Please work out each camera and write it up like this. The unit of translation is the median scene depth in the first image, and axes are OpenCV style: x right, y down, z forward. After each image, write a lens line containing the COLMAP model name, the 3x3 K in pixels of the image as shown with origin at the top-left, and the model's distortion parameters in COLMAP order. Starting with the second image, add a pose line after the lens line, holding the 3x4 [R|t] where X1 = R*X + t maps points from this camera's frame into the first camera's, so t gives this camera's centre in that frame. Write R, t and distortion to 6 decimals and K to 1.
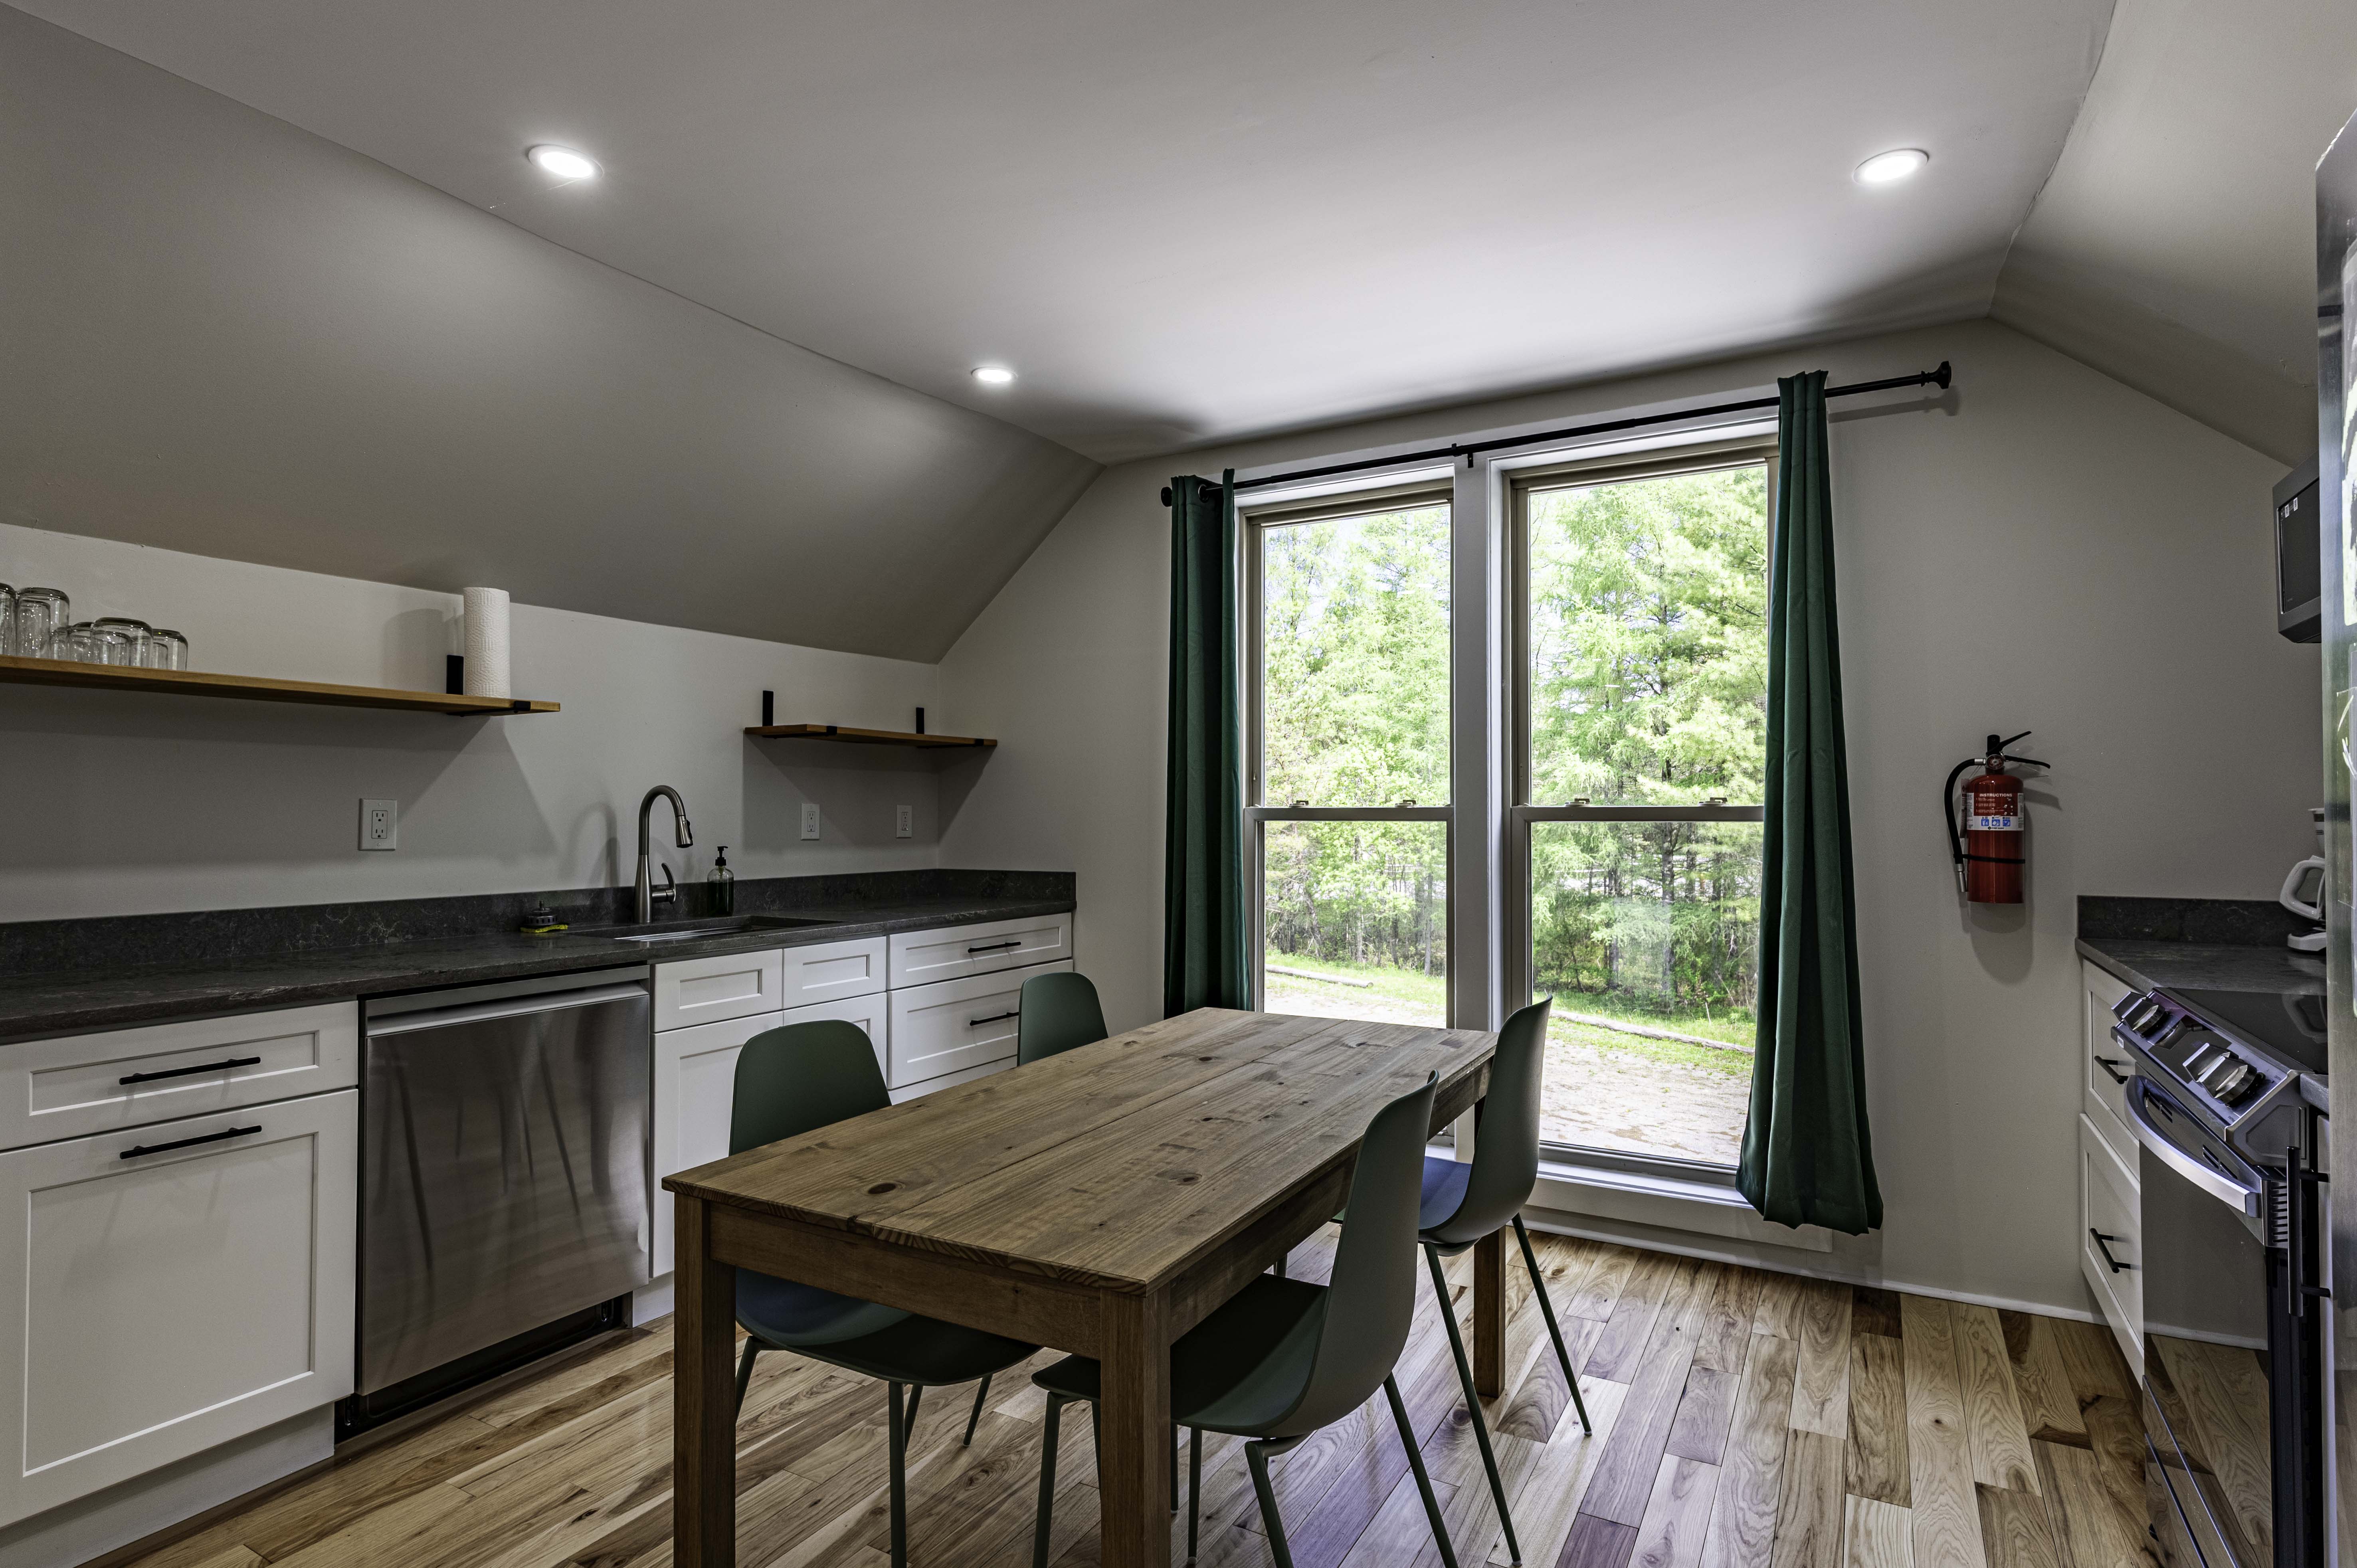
lens RADIAL K [[1183.8, 0, 1178.5], [0, 1183.8, 784.0], [0, 0, 1]] dist [-0.000307, -0.000227]
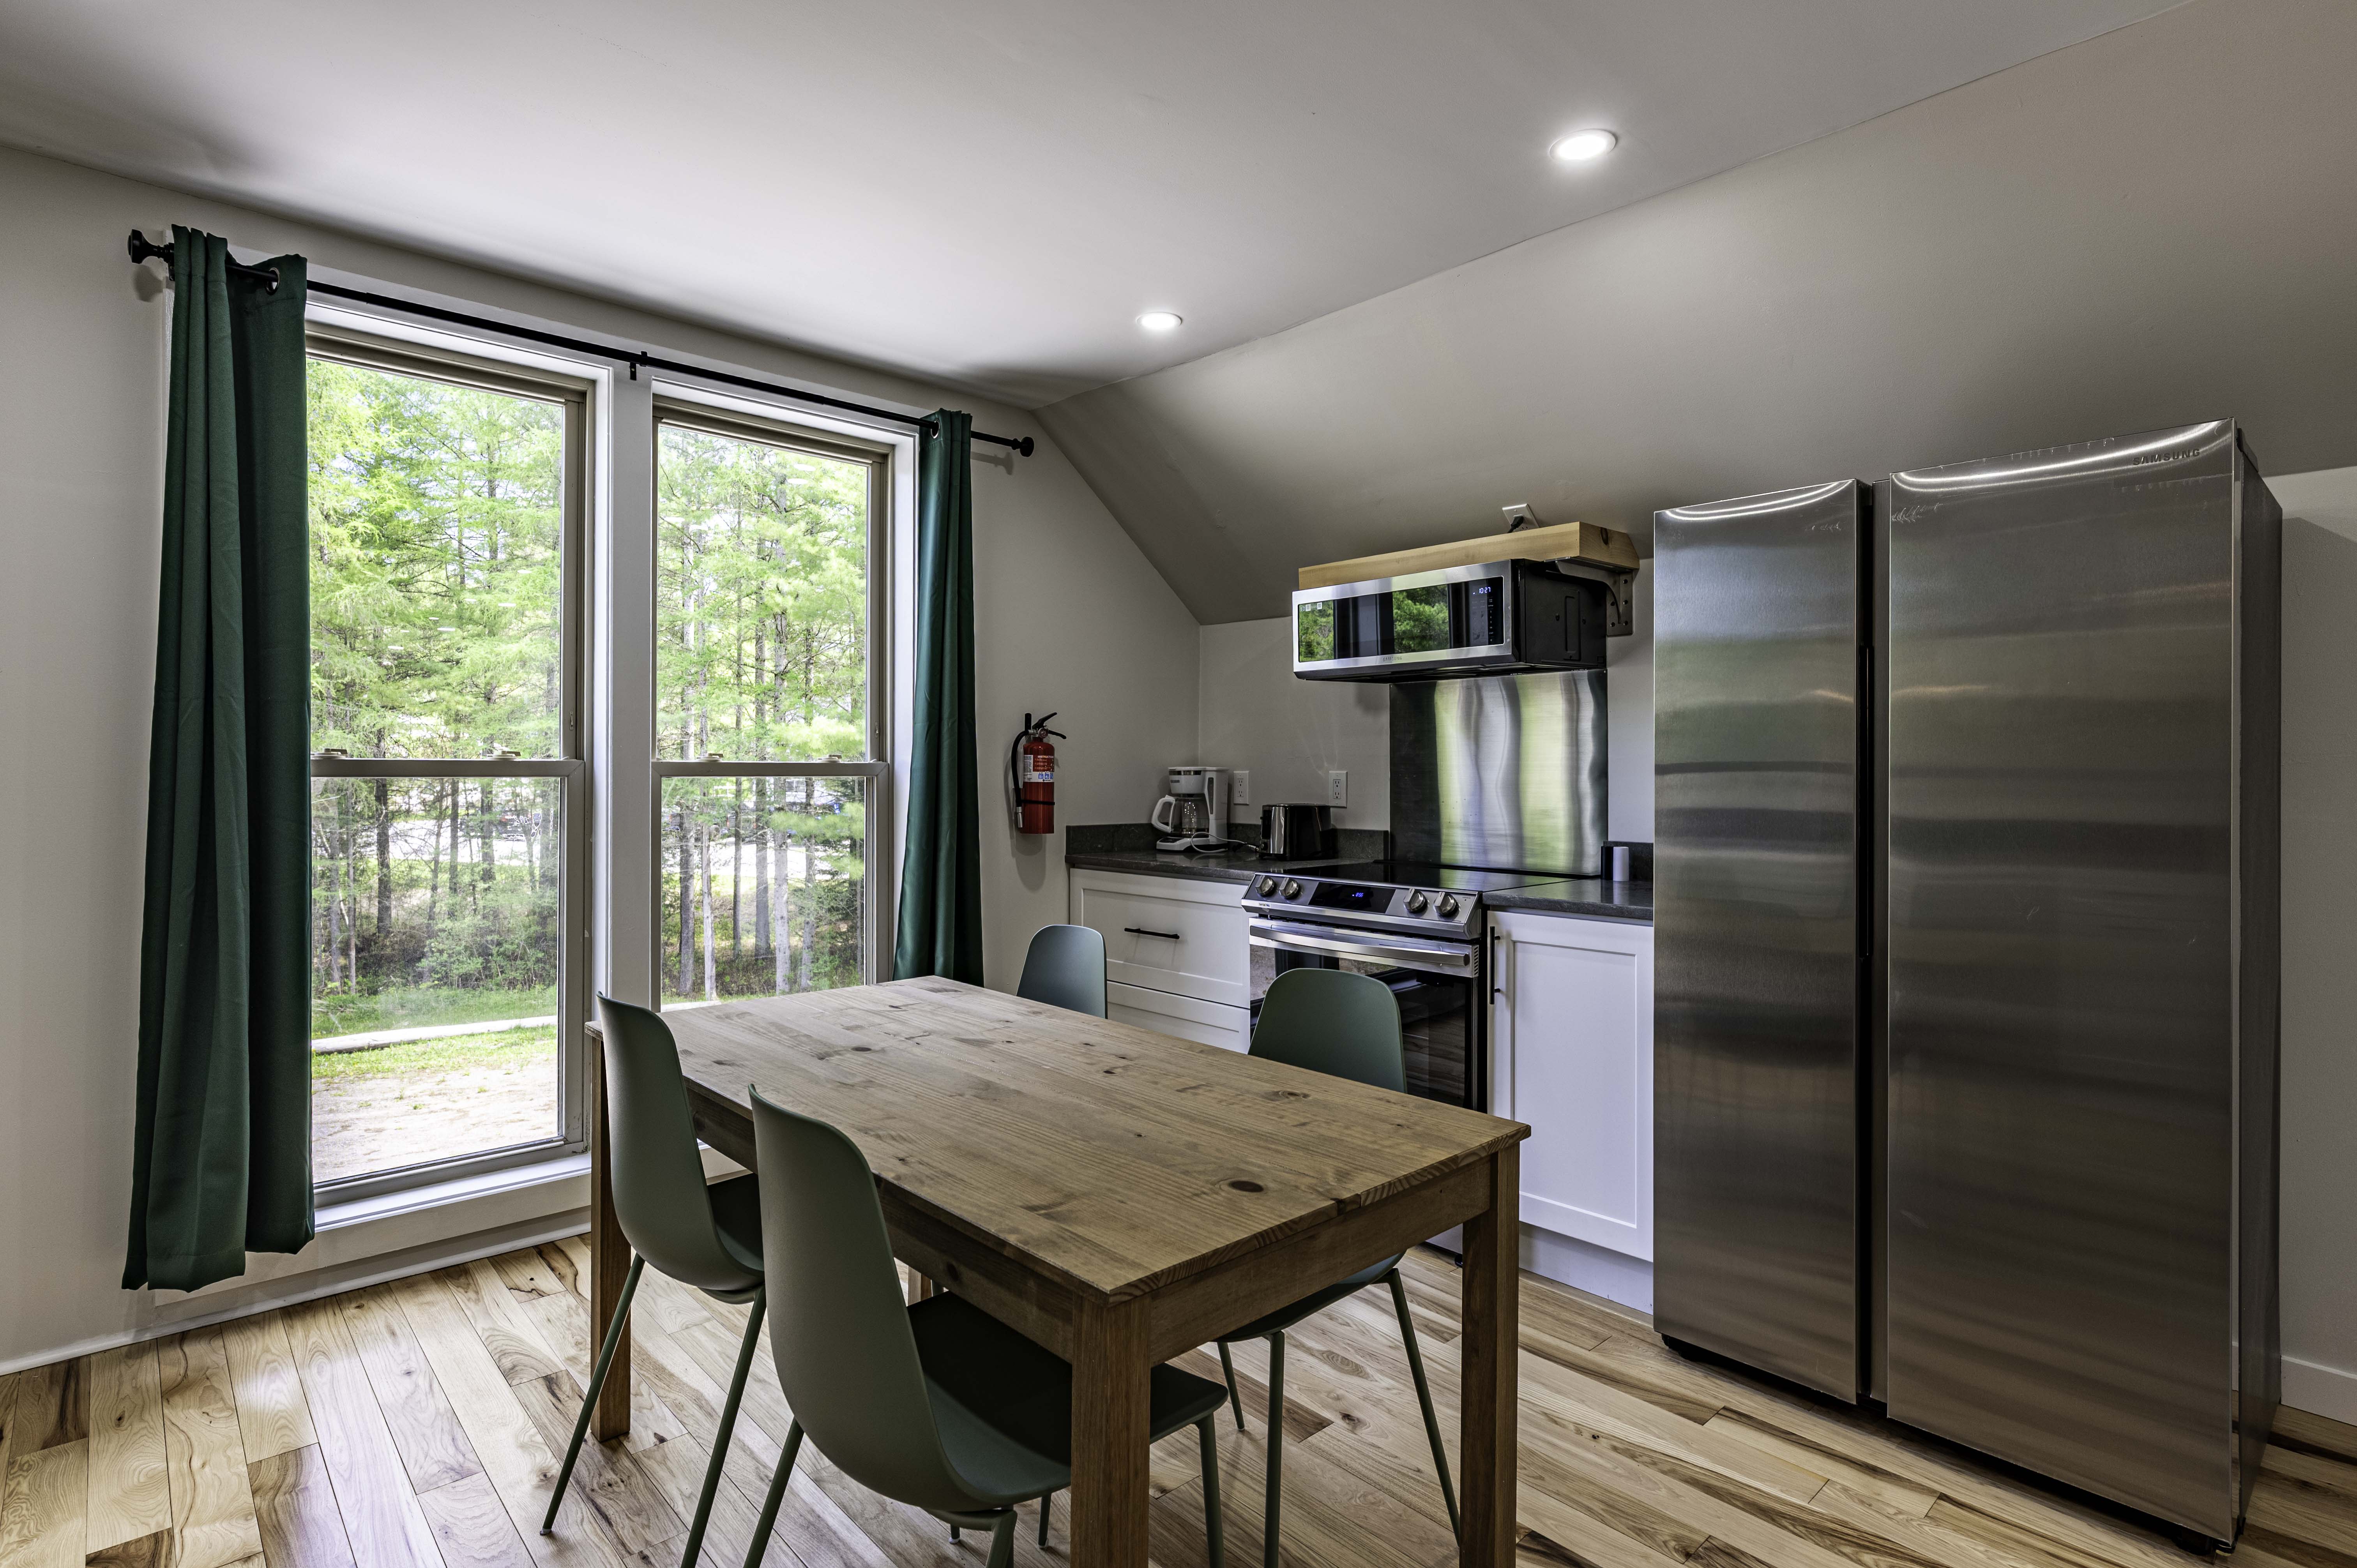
lens RADIAL K [[1183.8, 0, 1178.5], [0, 1183.8, 784.0], [0, 0, 1]] dist [-0.000307, -0.000227]
pose [[0.305193, -0.010160, 0.952236, -0.932983], [-0.028350, 0.999403, 0.019750, 0.012651], [-0.951869, -0.033023, 0.304723, 0.644888]]
